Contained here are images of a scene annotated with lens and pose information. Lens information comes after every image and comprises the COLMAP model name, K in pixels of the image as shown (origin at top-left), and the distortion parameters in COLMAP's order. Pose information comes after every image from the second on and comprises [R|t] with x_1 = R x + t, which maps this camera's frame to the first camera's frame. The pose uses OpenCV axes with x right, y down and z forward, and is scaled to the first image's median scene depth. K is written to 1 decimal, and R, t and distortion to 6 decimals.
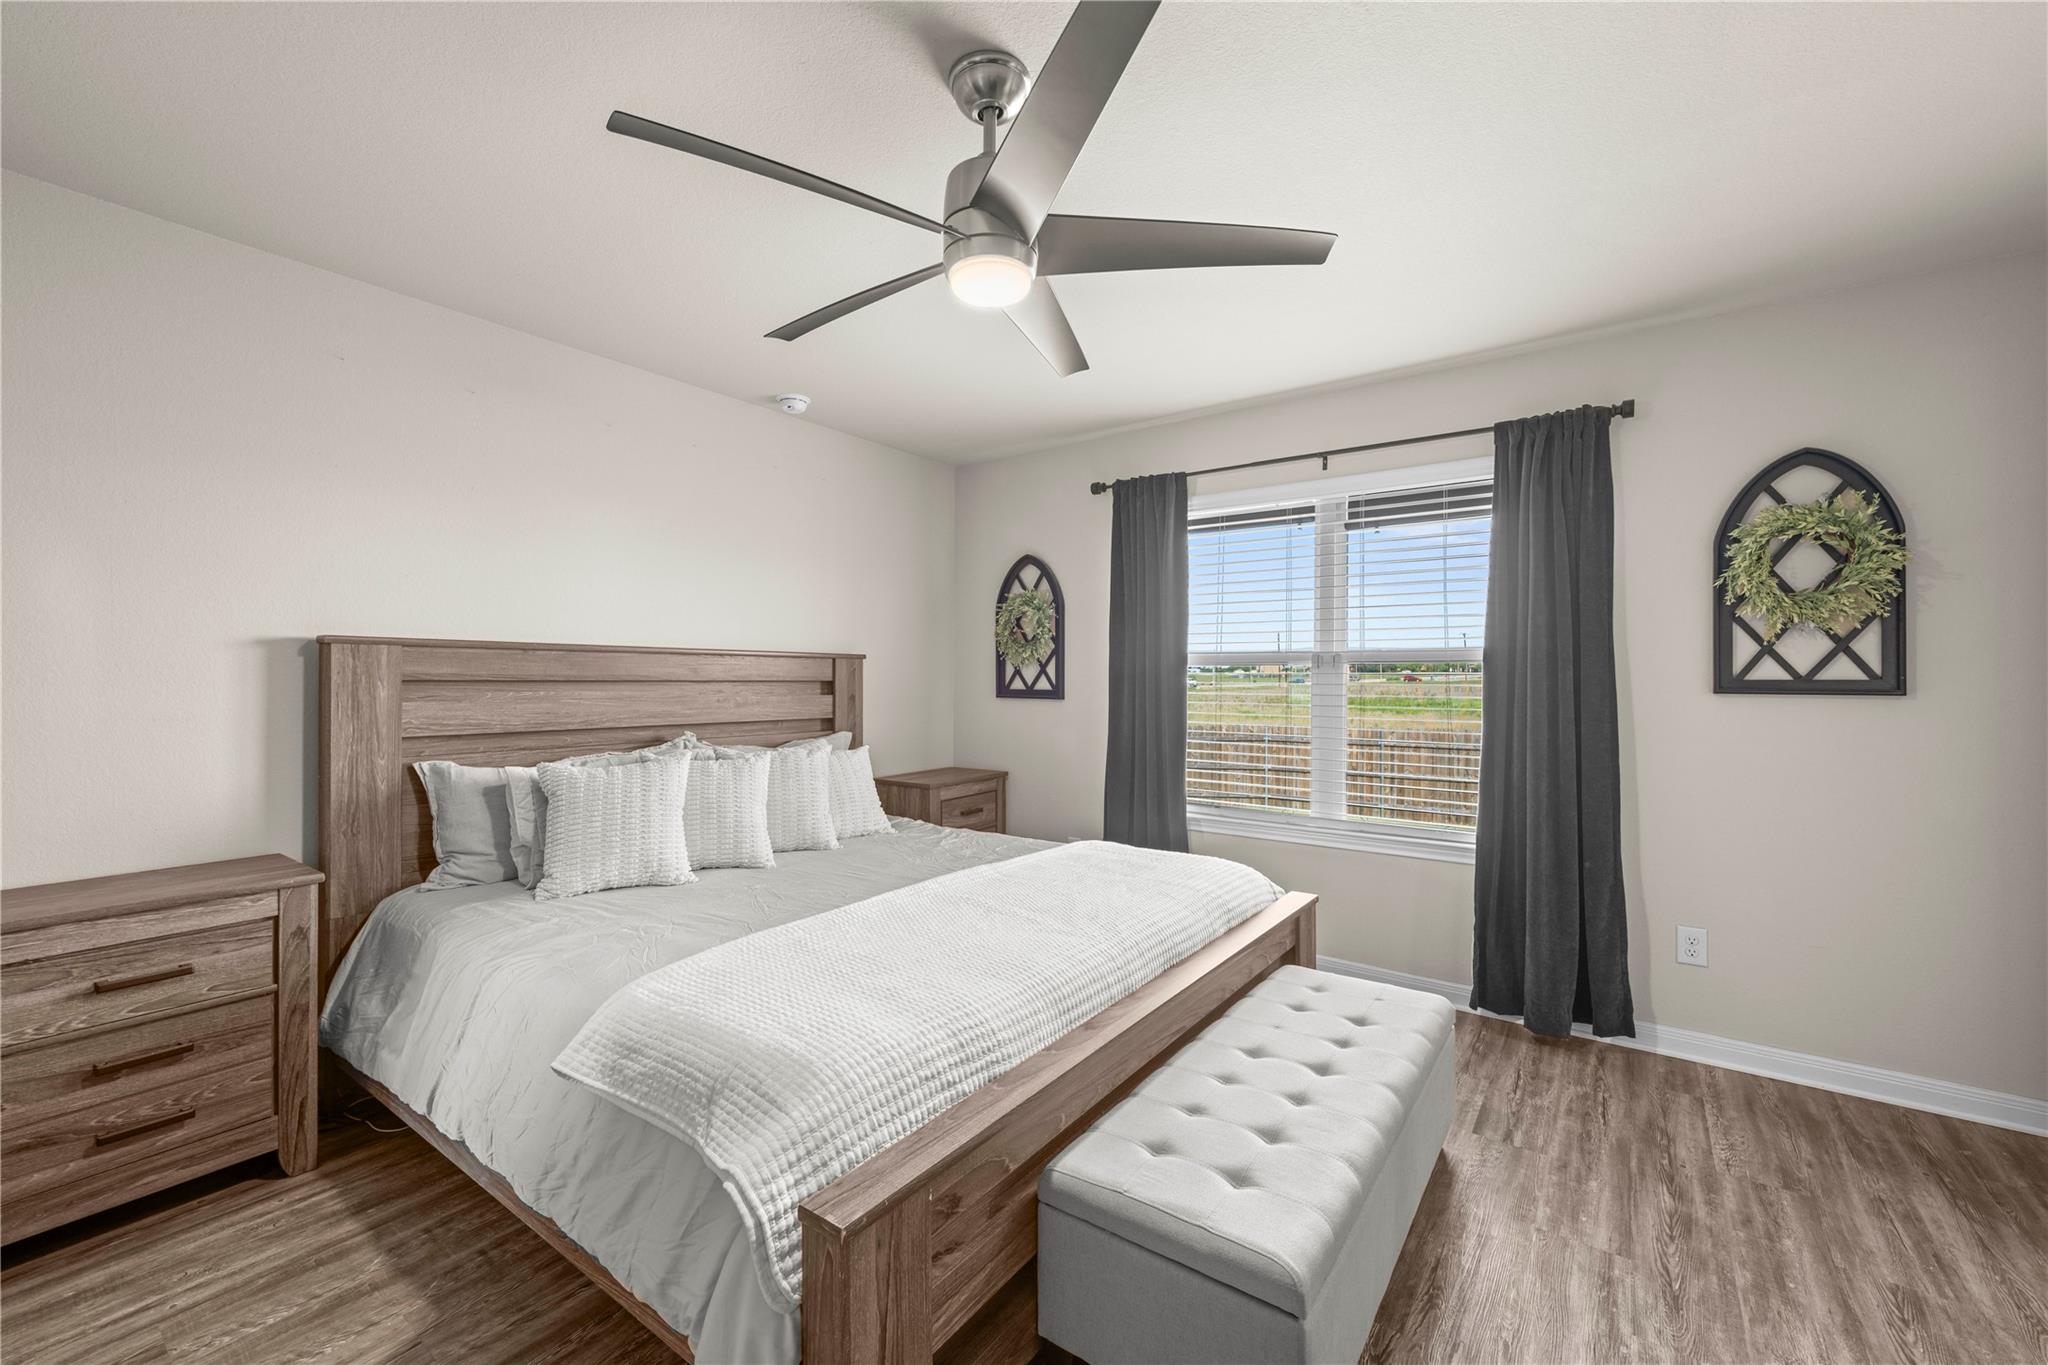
lens RADIAL K [[811.8, 0, 1025.2], [0, 811.8, 672.6], [0, 0, 1]] dist [0.001441, 0.000189]
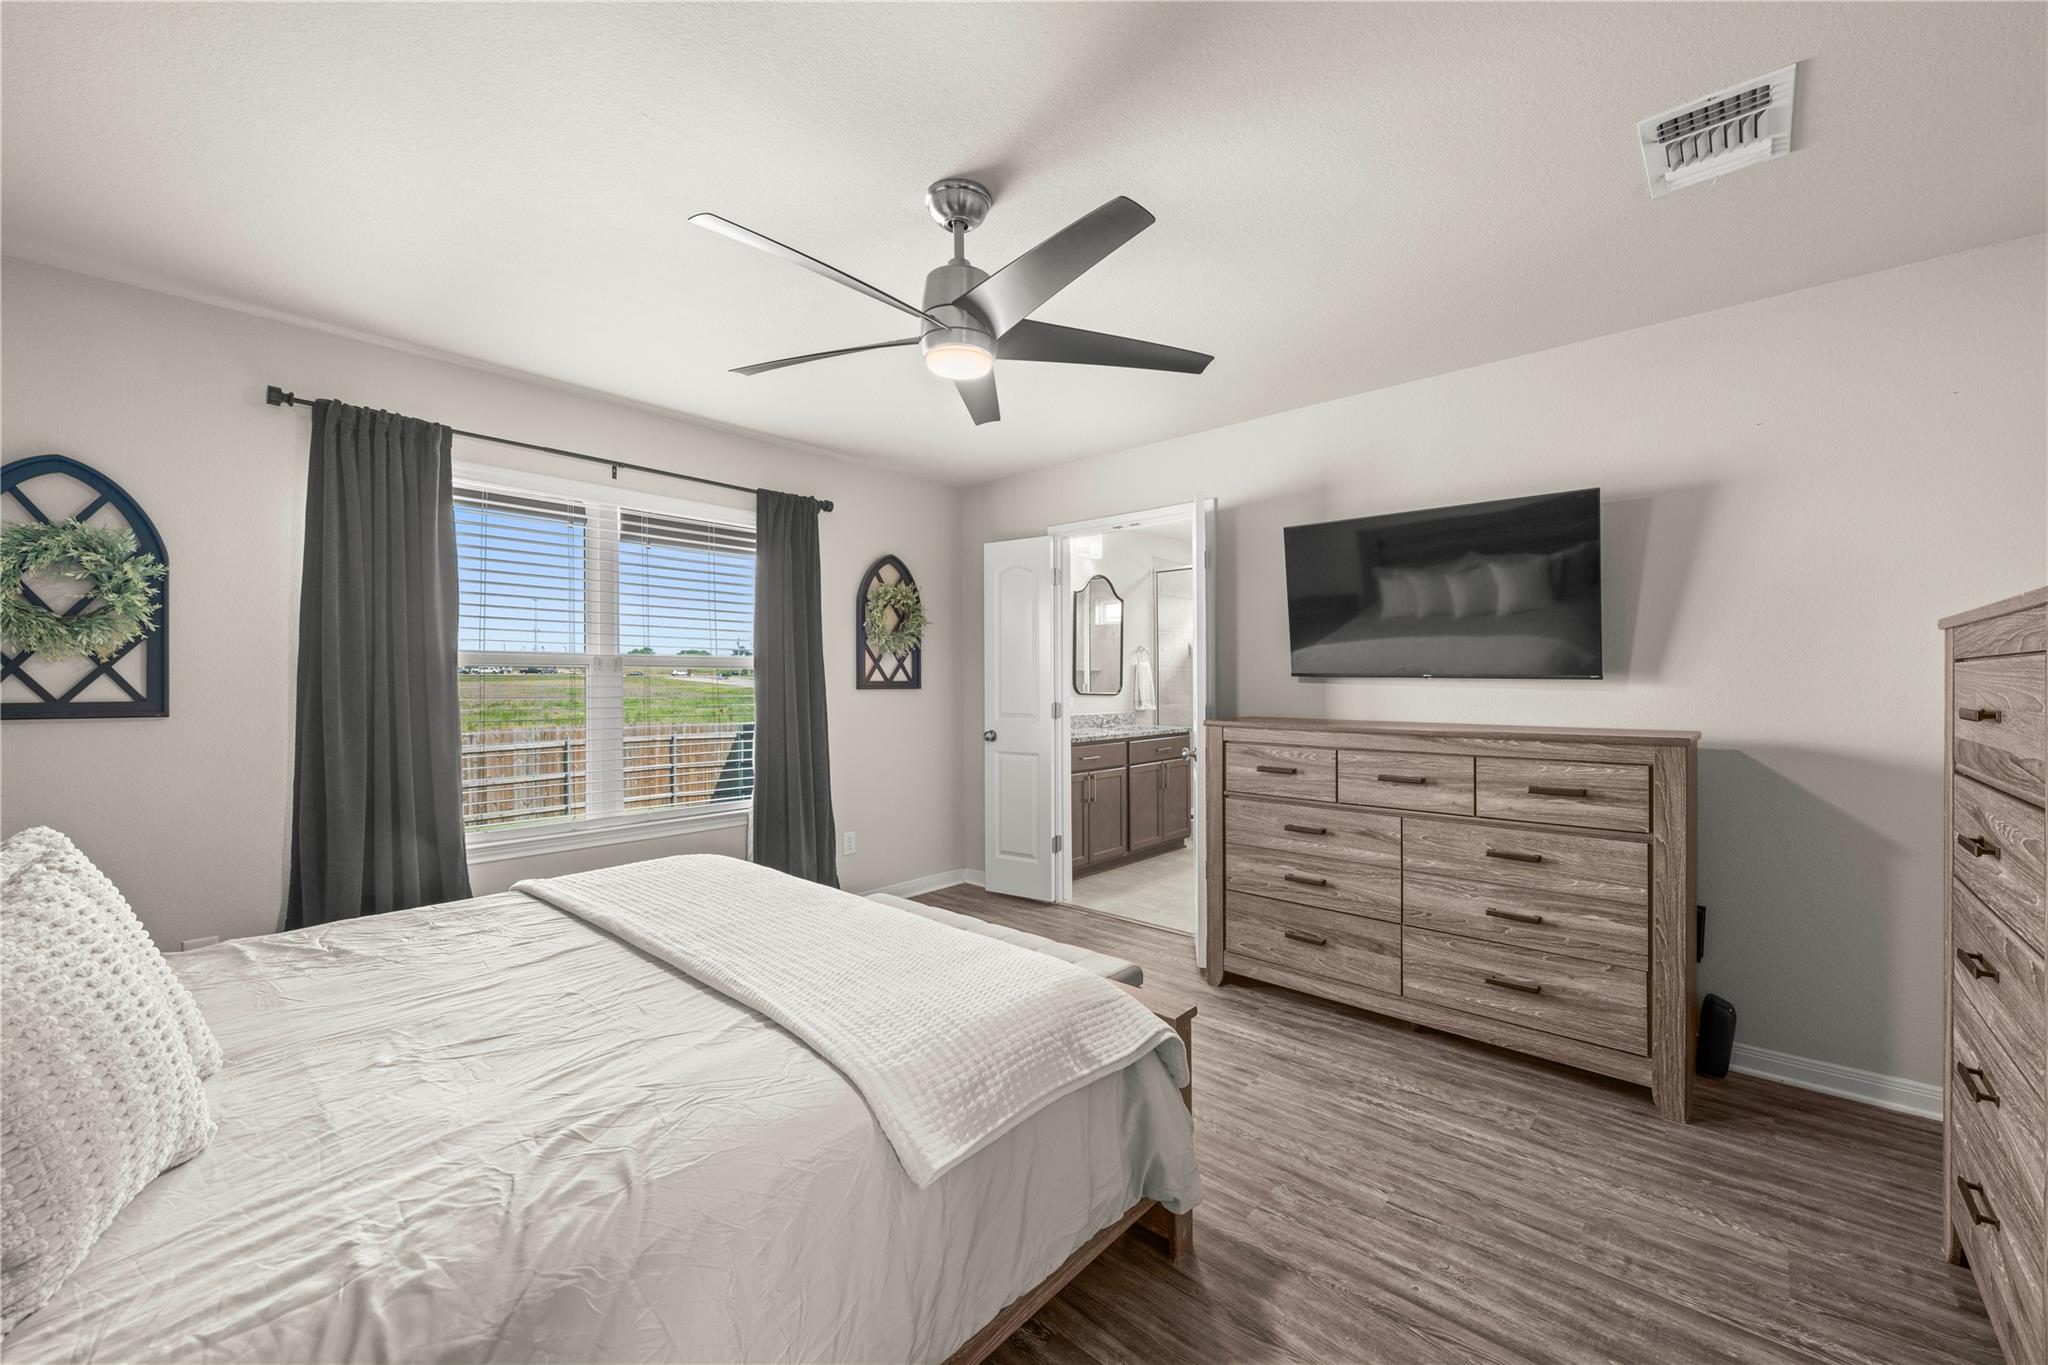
lens RADIAL K [[797.0, 0, 1023.0], [0, 797.0, 693.1], [0, 0, 1]] dist [-0.000191, -0.000034]
pose [[0.106793, -0.009168, 0.994239, -0.676305], [0.003367, 0.999955, 0.008859, 0.017712], [-0.994276, 0.002402, 0.106819, 0.434688]]
